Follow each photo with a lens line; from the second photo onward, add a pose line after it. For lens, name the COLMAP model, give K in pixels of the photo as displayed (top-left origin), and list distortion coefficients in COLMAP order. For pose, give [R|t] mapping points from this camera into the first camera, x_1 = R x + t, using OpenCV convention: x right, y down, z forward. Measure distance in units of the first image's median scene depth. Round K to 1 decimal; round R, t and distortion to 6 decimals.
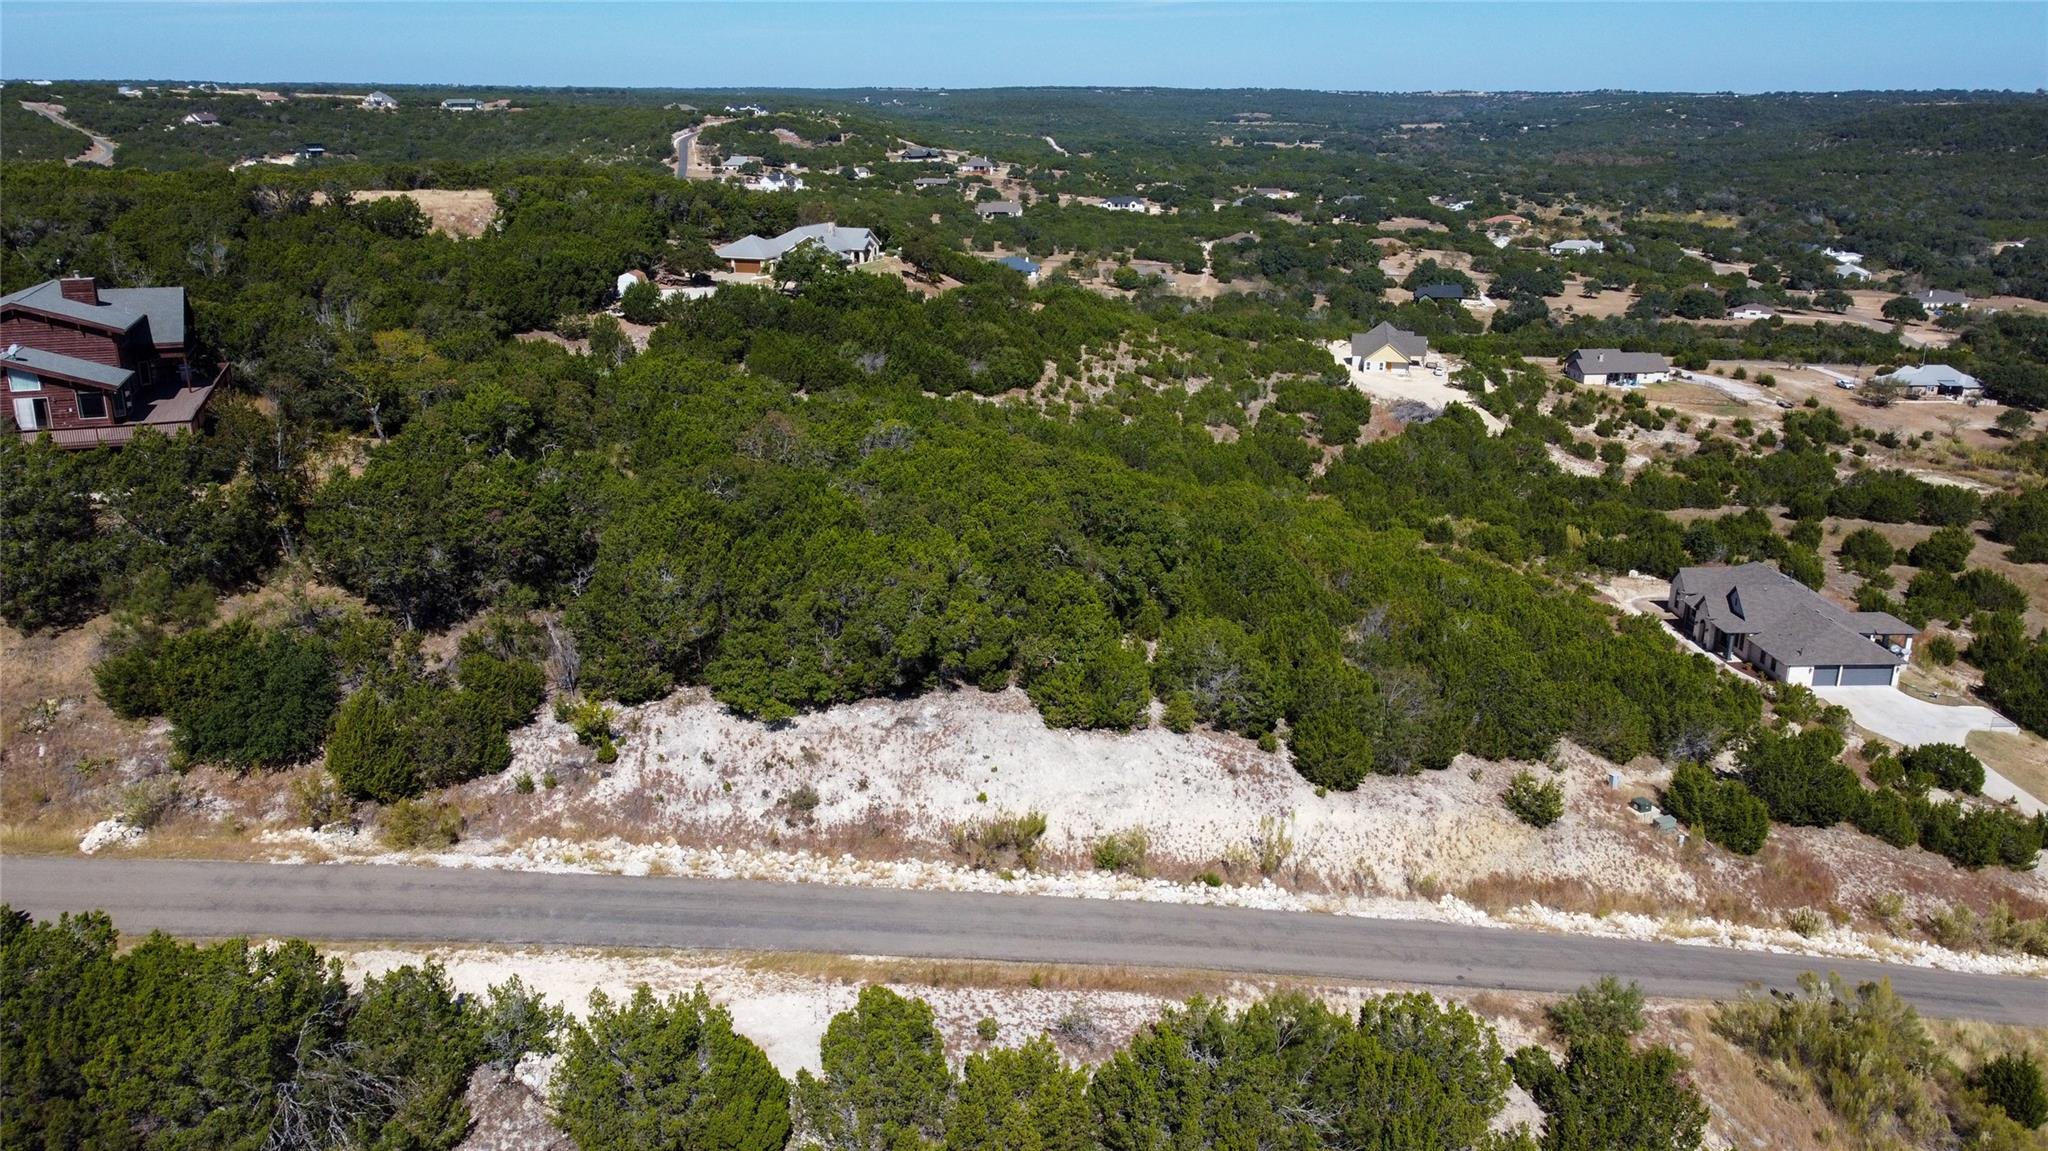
lens RADIAL K [[1553.8, 0, 1009.1], [0, 1553.8, 588.0], [0, 0, 1]] dist [-0.001840, -0.004789]
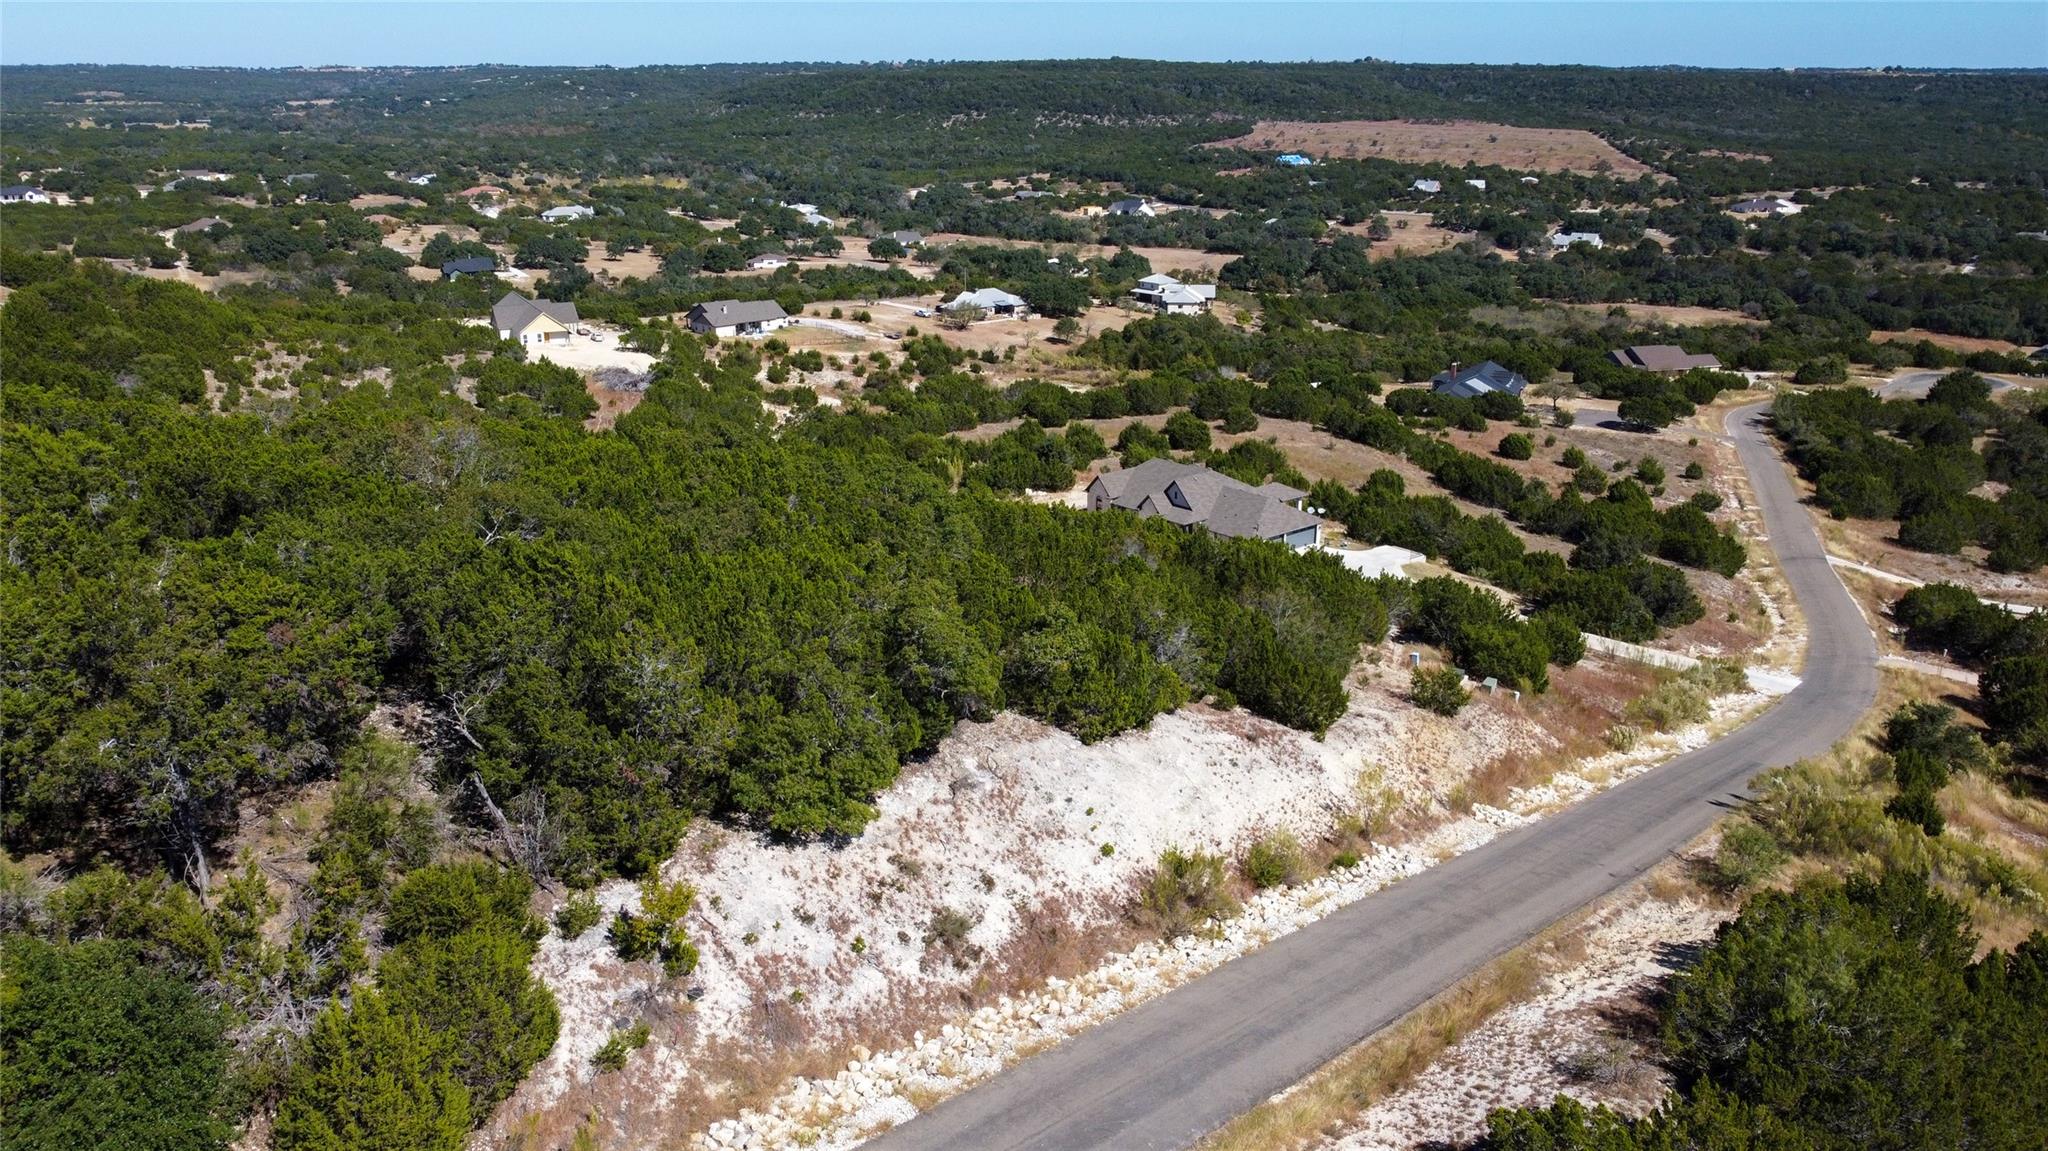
lens RADIAL K [[1553.8, 0, 1019.2], [0, 1553.8, 606.6], [0, 0, 1]] dist [-0.001840, -0.004789]
pose [[0.780548, -0.206029, 0.590166, -0.416162], [0.191725, 0.977524, 0.087683, -0.049140], [-0.594967, 0.044709, 0.802506, 0.362544]]
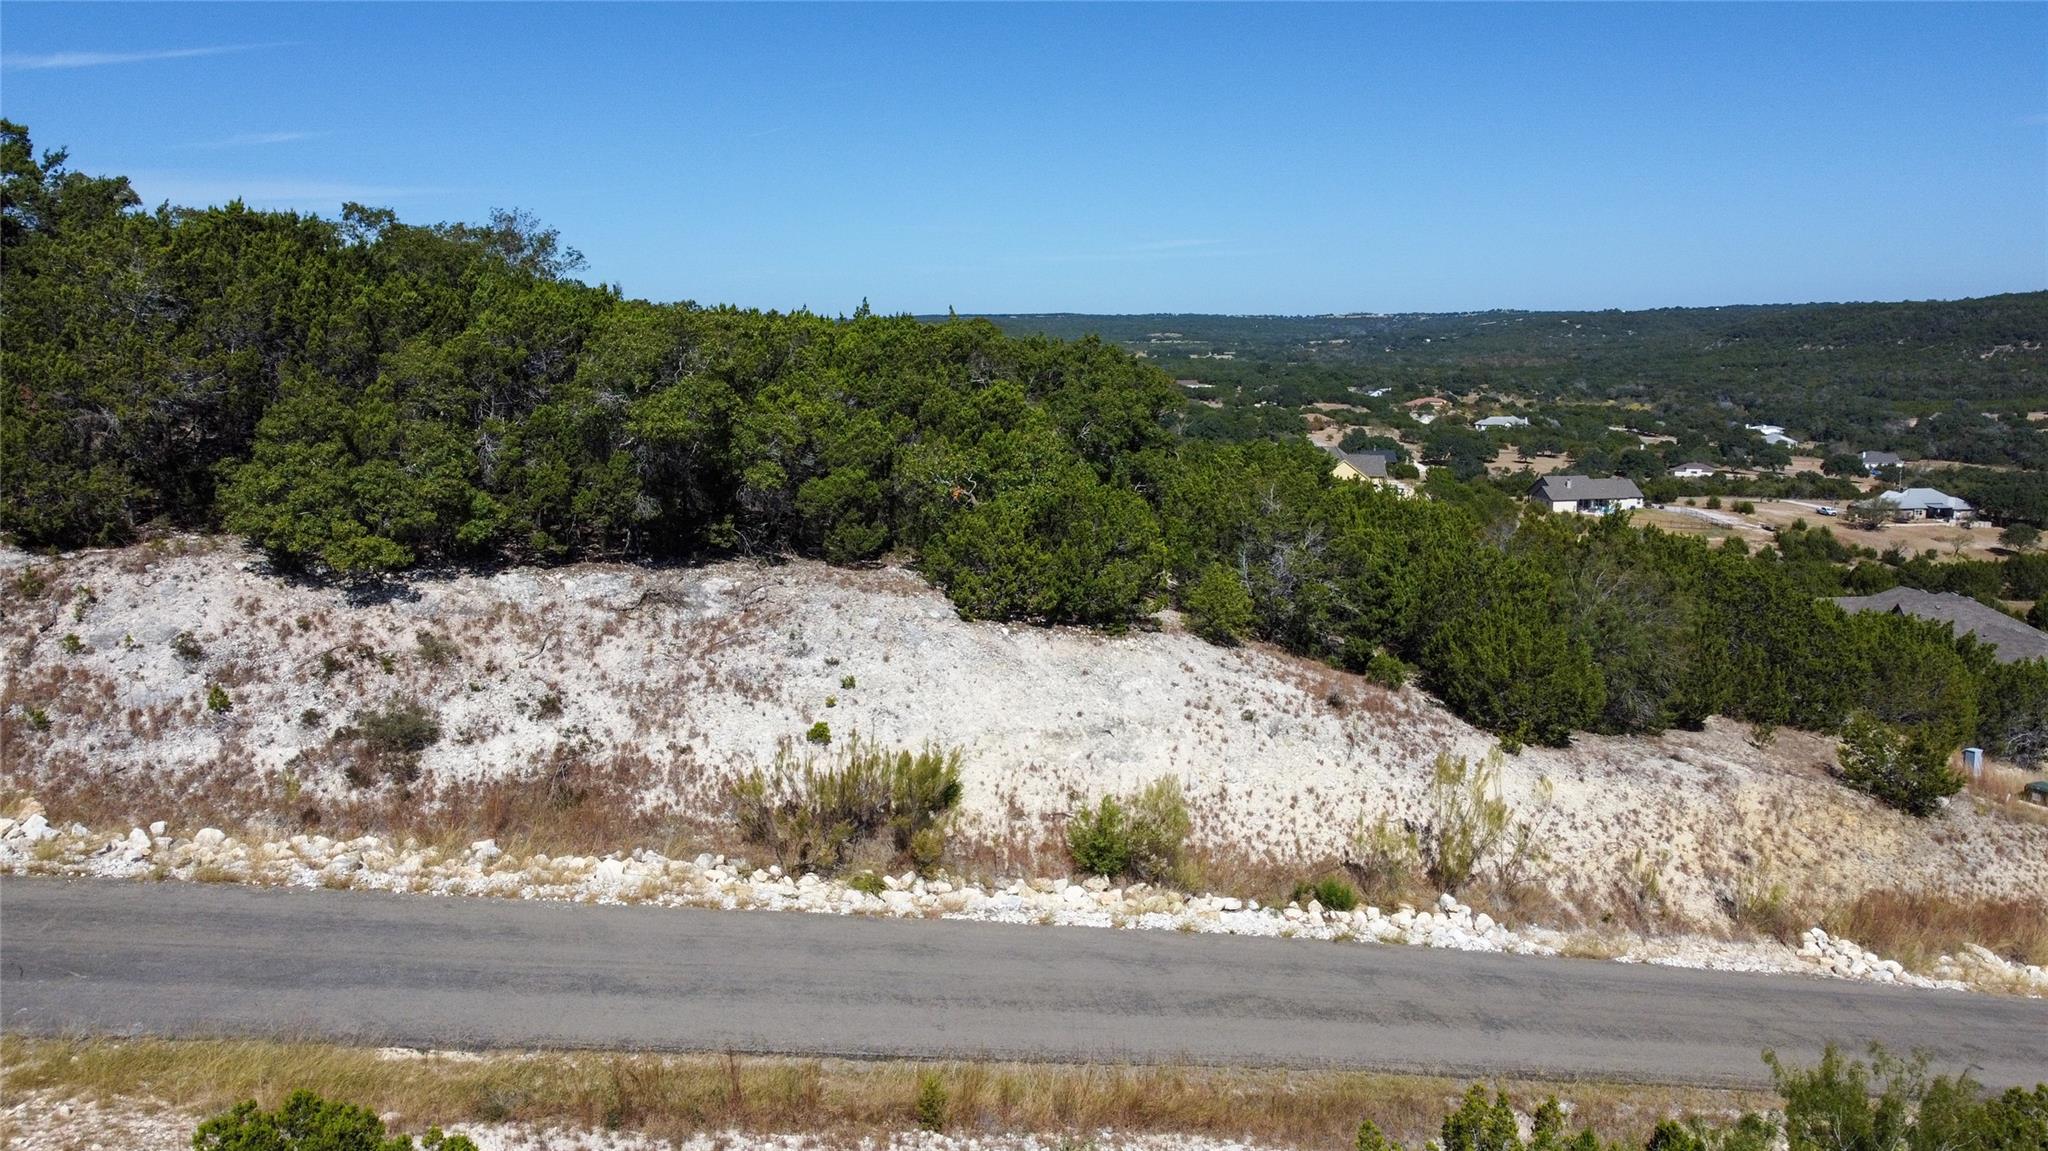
lens RADIAL K [[1553.8, 0, 1015.3], [0, 1553.8, 581.9], [0, 0, 1]] dist [-0.001840, -0.004789]
pose [[0.998382, -0.018051, 0.053929, 0.014354], [0.025754, 0.988986, -0.145754, 0.139688], [-0.050704, 0.146907, 0.987850, 0.476472]]
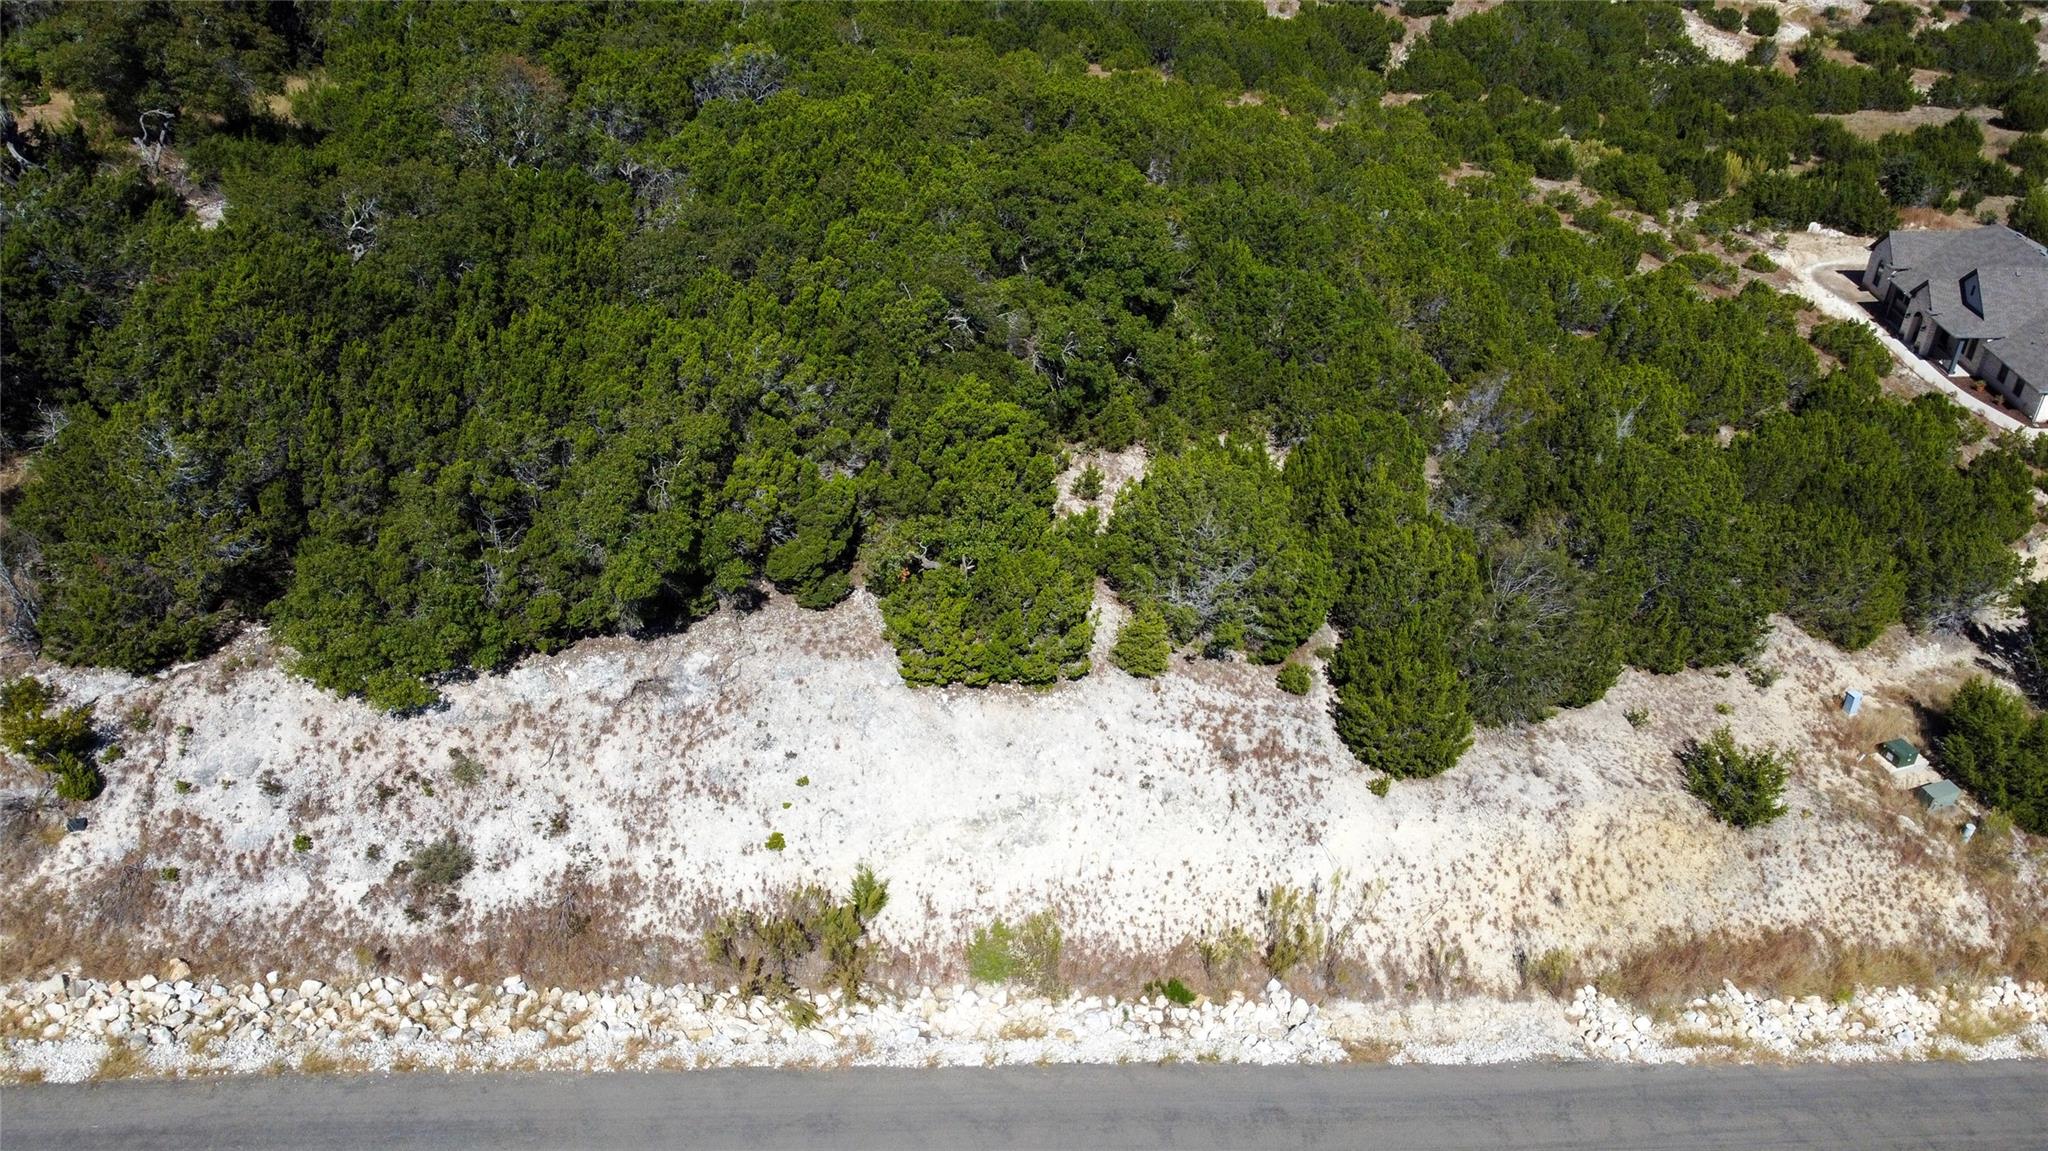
lens RADIAL K [[1553.8, 0, 1015.9], [0, 1553.8, 581.7], [0, 0, 1]] dist [-0.001840, -0.004789]
pose [[0.999639, 0.010148, -0.024863, 0.072957], [-0.002837, 0.960579, 0.277993, -0.098925], [0.026703, -0.277822, 0.960261, 0.429054]]
